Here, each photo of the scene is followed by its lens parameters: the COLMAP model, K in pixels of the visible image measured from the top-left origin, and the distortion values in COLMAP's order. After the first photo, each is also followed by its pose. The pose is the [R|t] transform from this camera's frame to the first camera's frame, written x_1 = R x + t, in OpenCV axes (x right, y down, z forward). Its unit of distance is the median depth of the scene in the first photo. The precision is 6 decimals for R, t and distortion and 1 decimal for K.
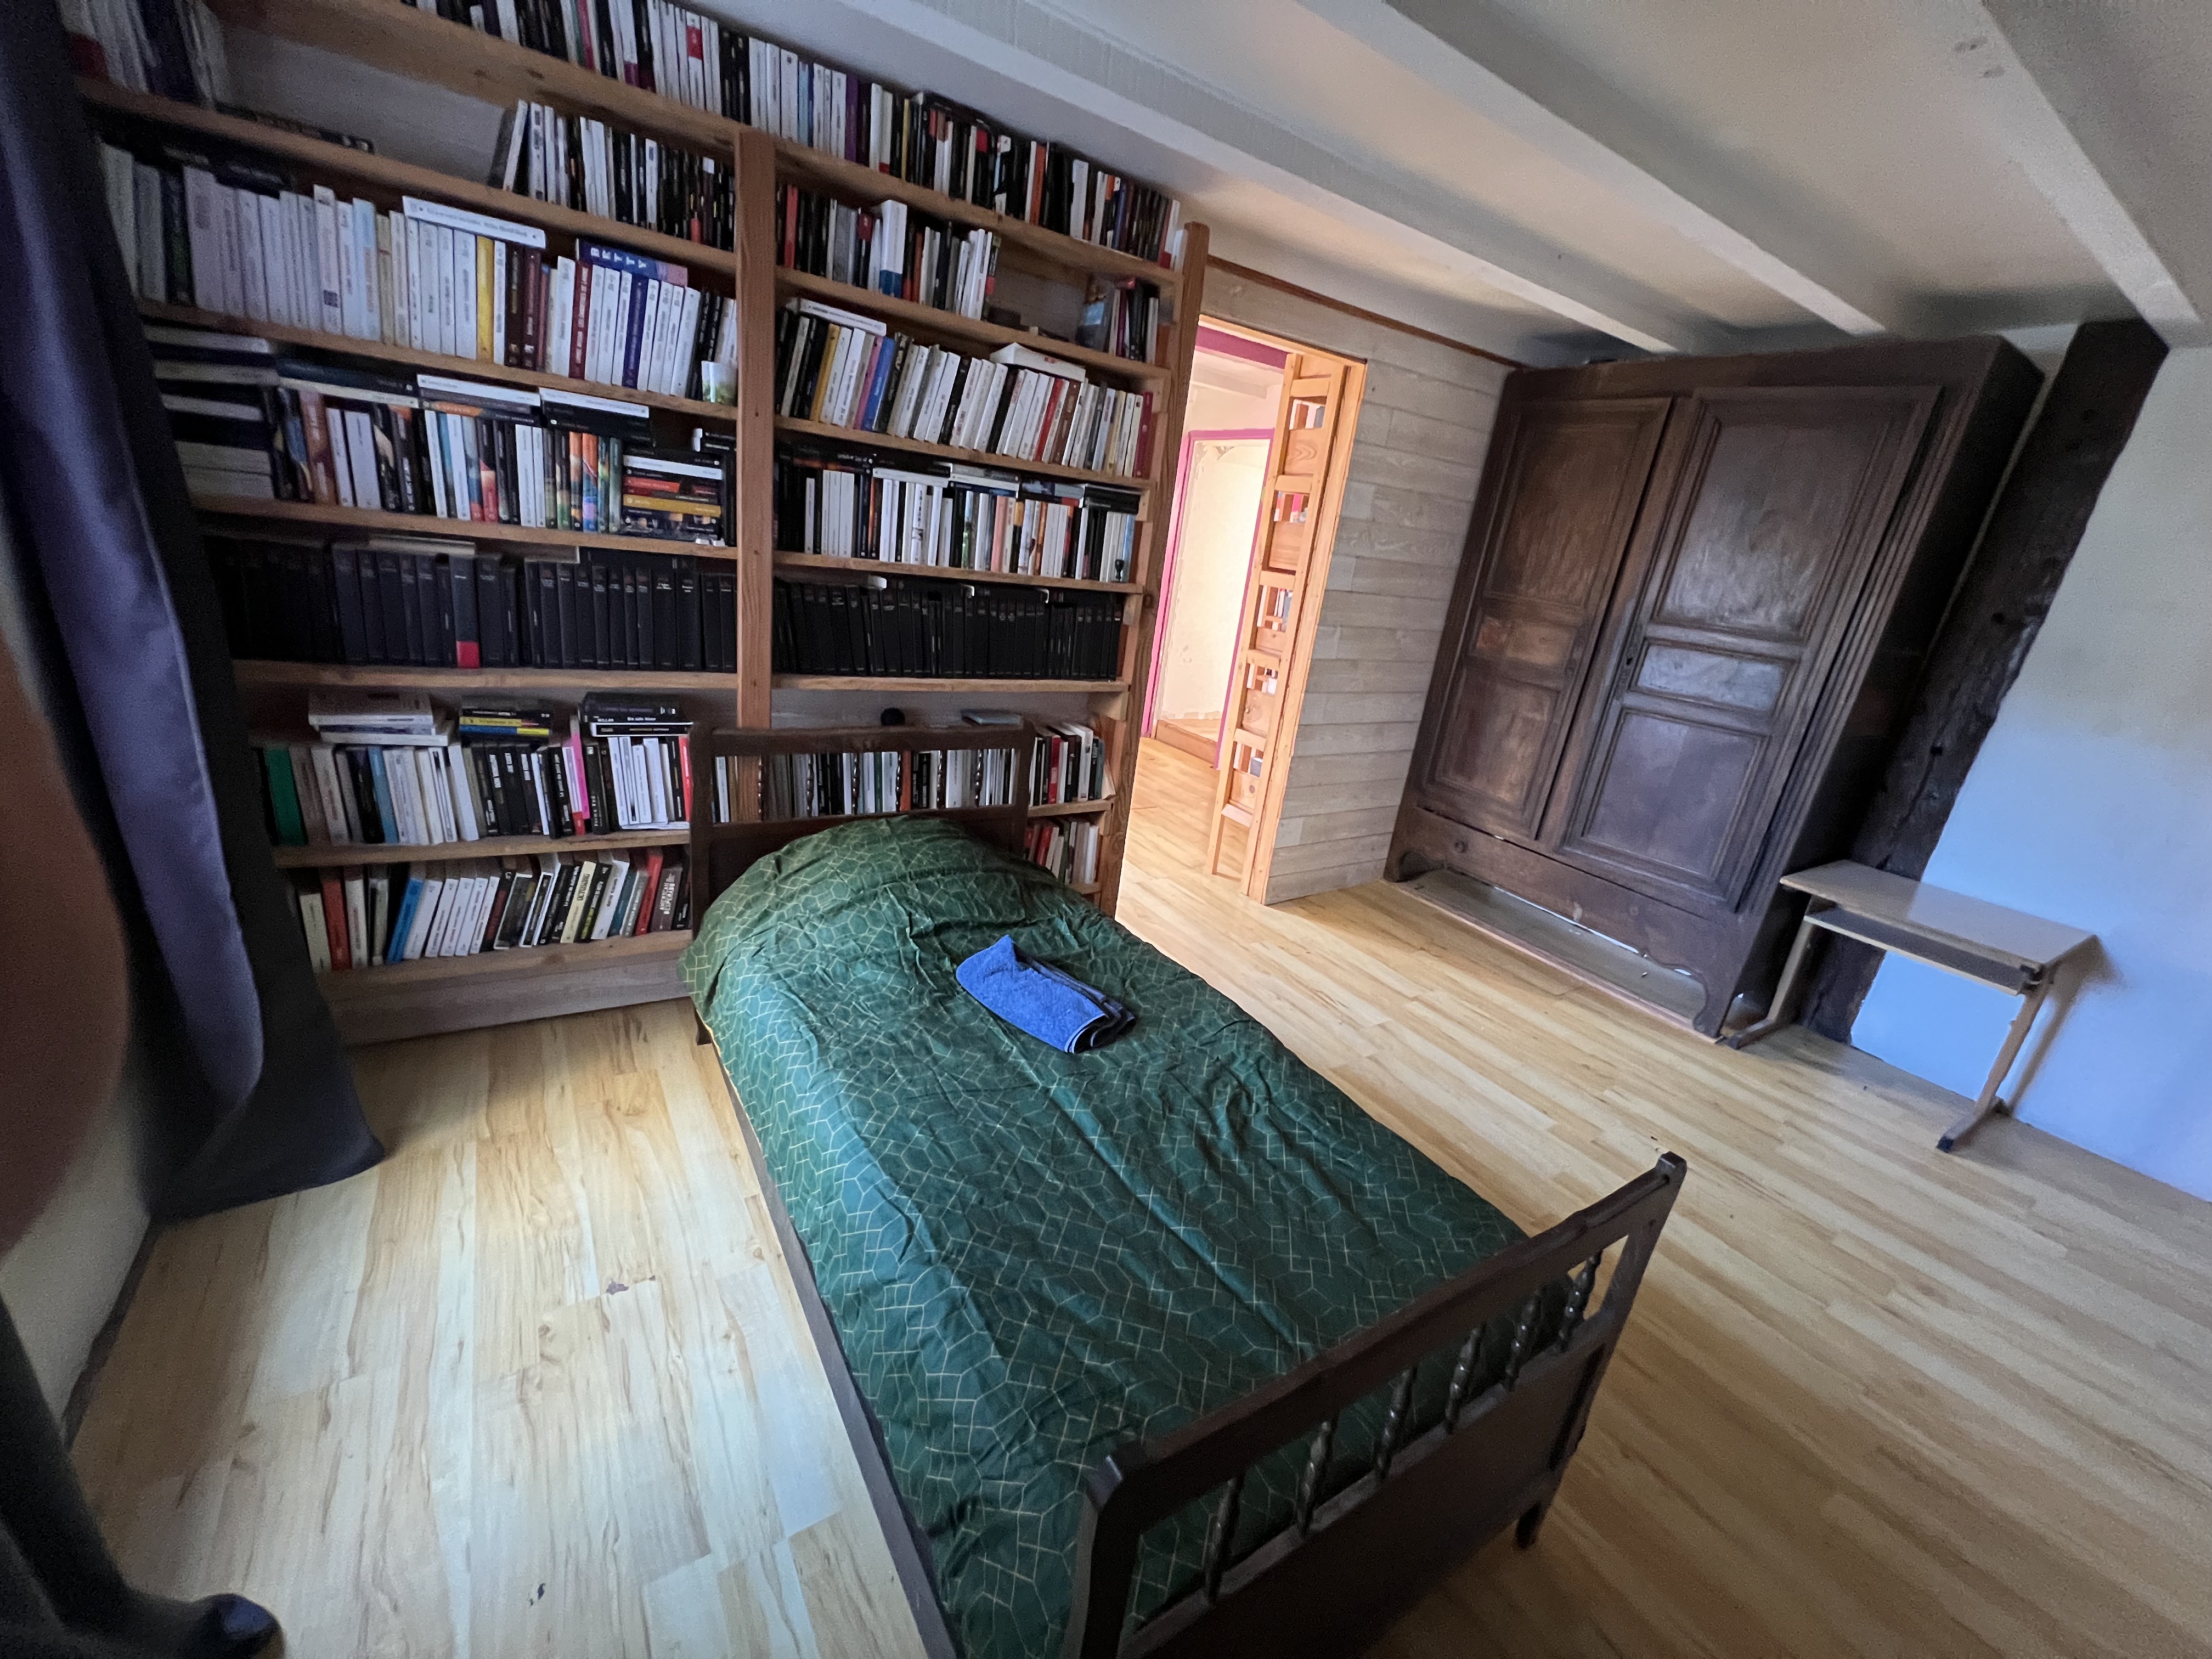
lens RADIAL K [[890.3, 0, 1103.9], [0, 890.3, 821.2], [0, 0, 1]] dist [0.000855, 0.000119]
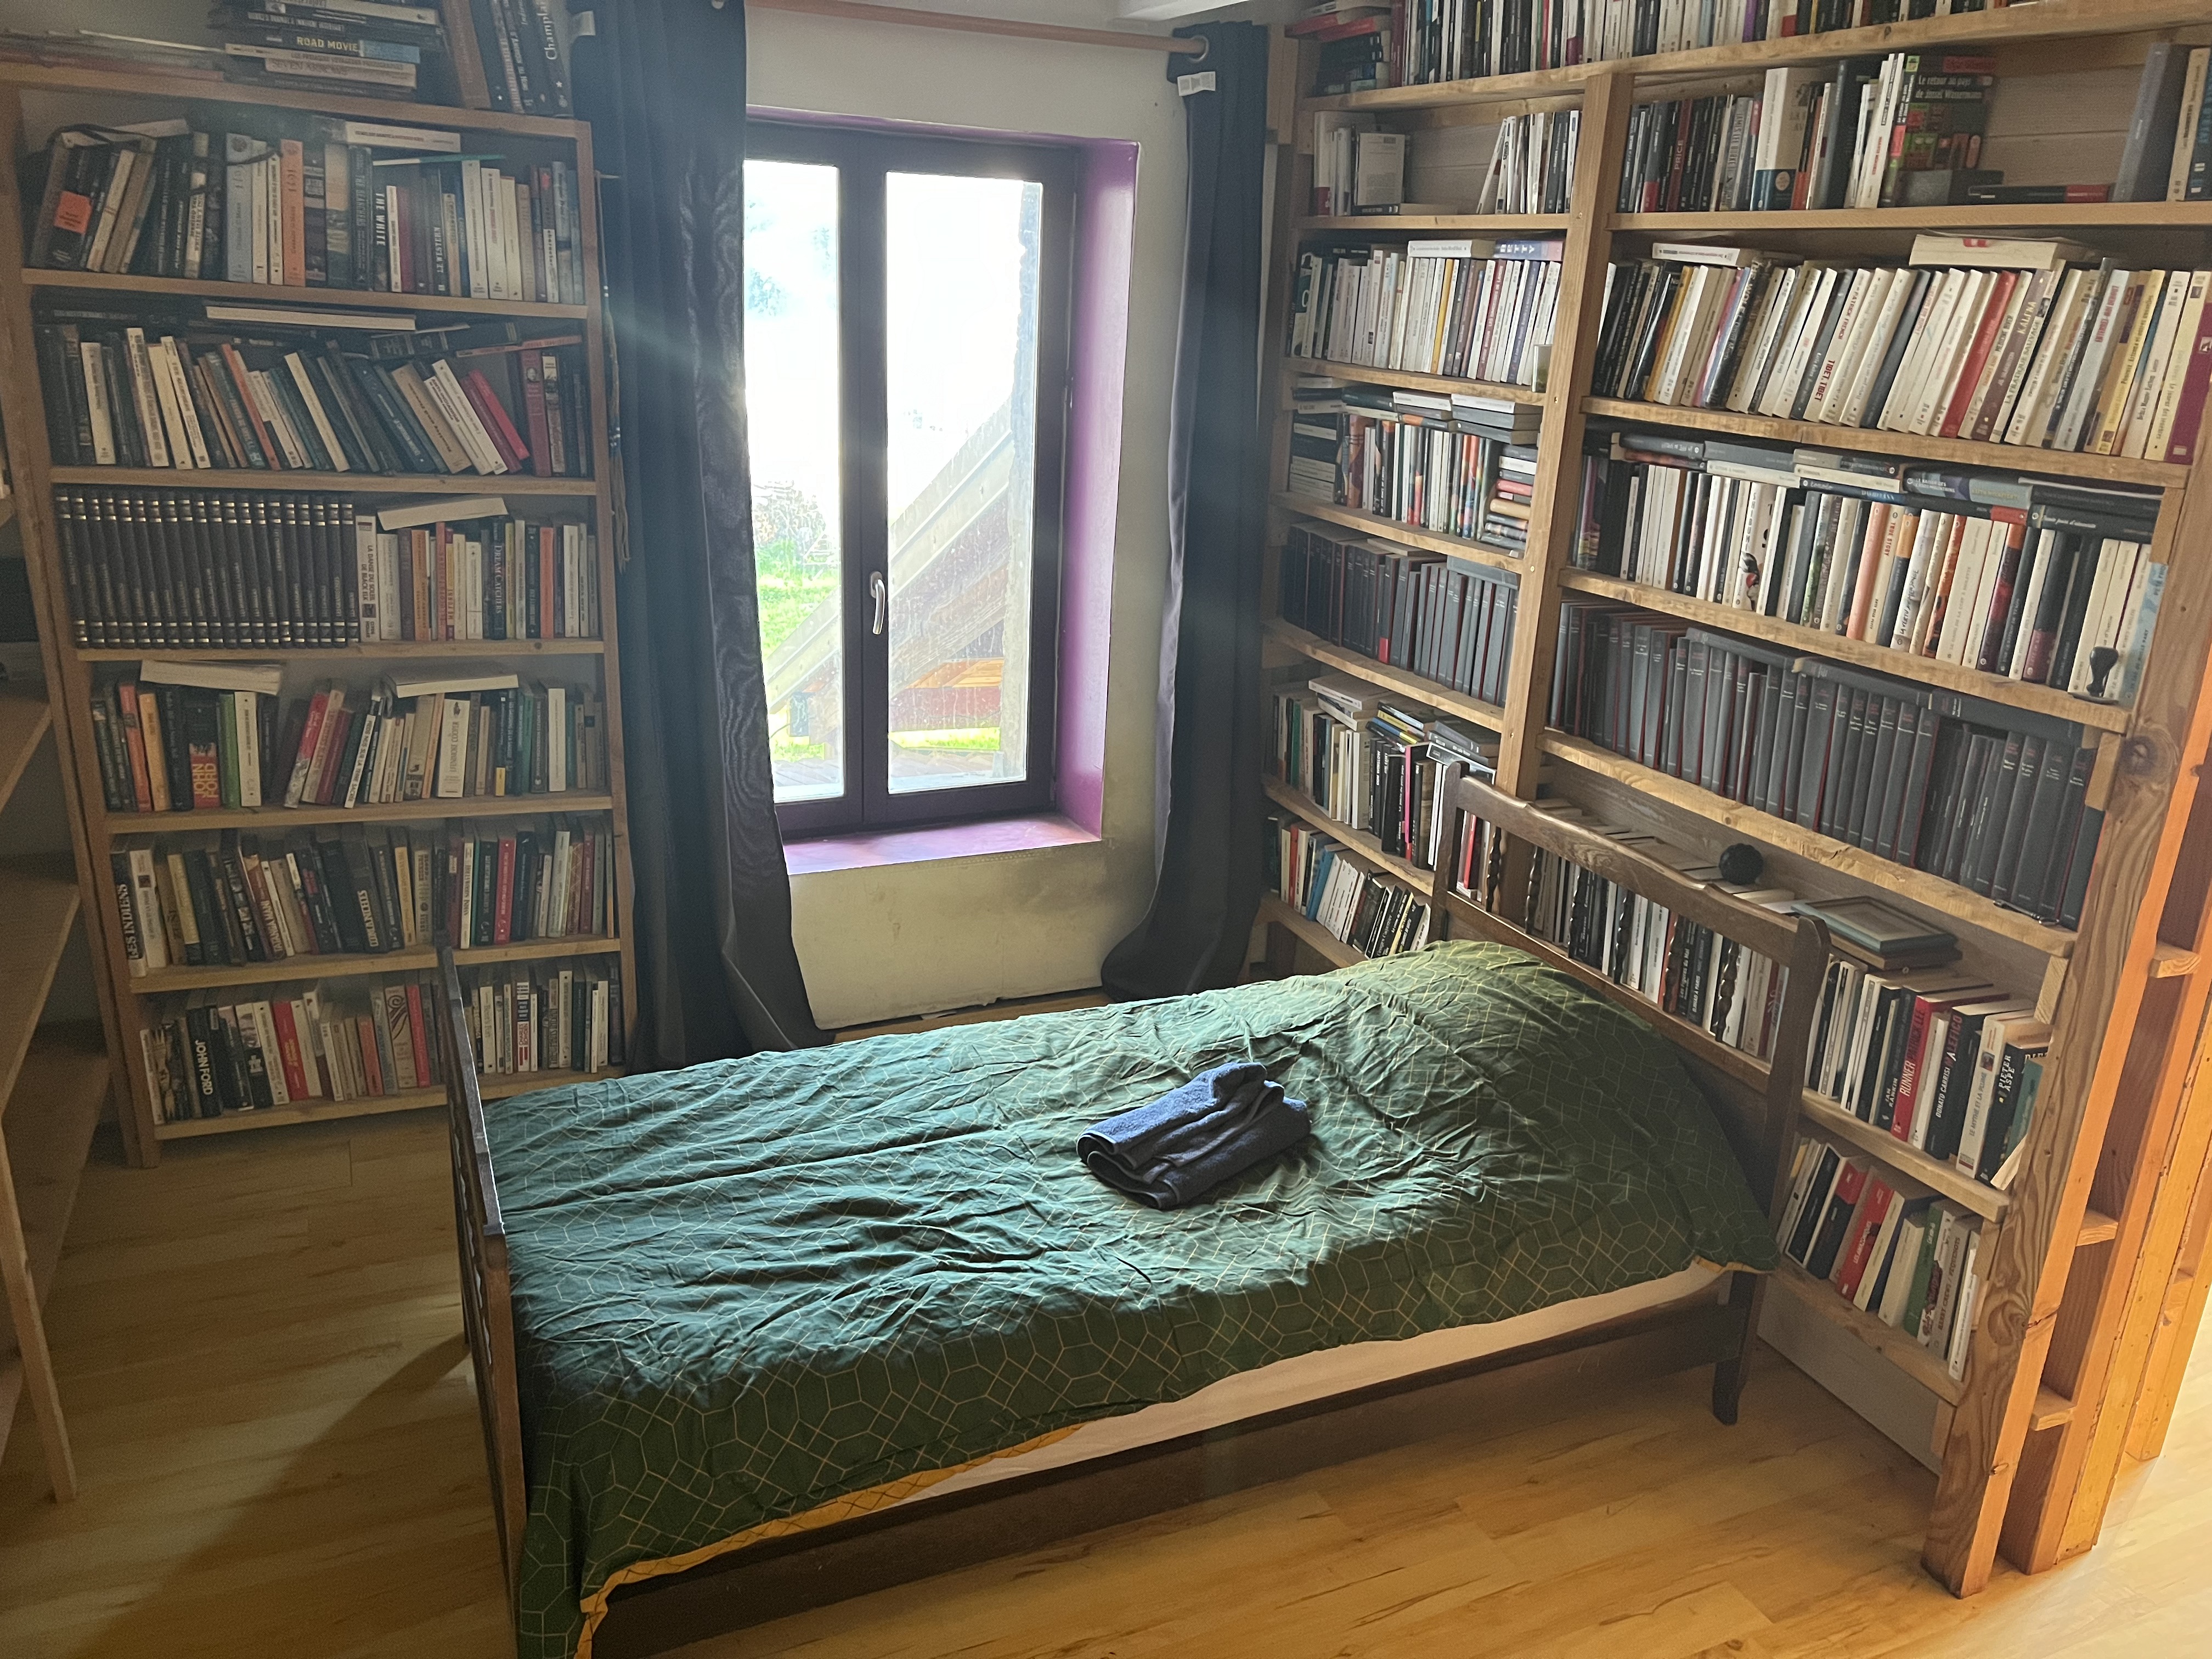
lens RADIAL K [[1651.7, 0, 1106.0], [0, 1651.7, 829.5], [0, 0, 1]] dist [0.090406, -0.113034]
pose [[-0.142835, 0.179606, -0.973314, 1.041575], [-0.371879, 0.901603, 0.220947, -0.258264], [0.917226, 0.393514, -0.061988, 0.774551]]
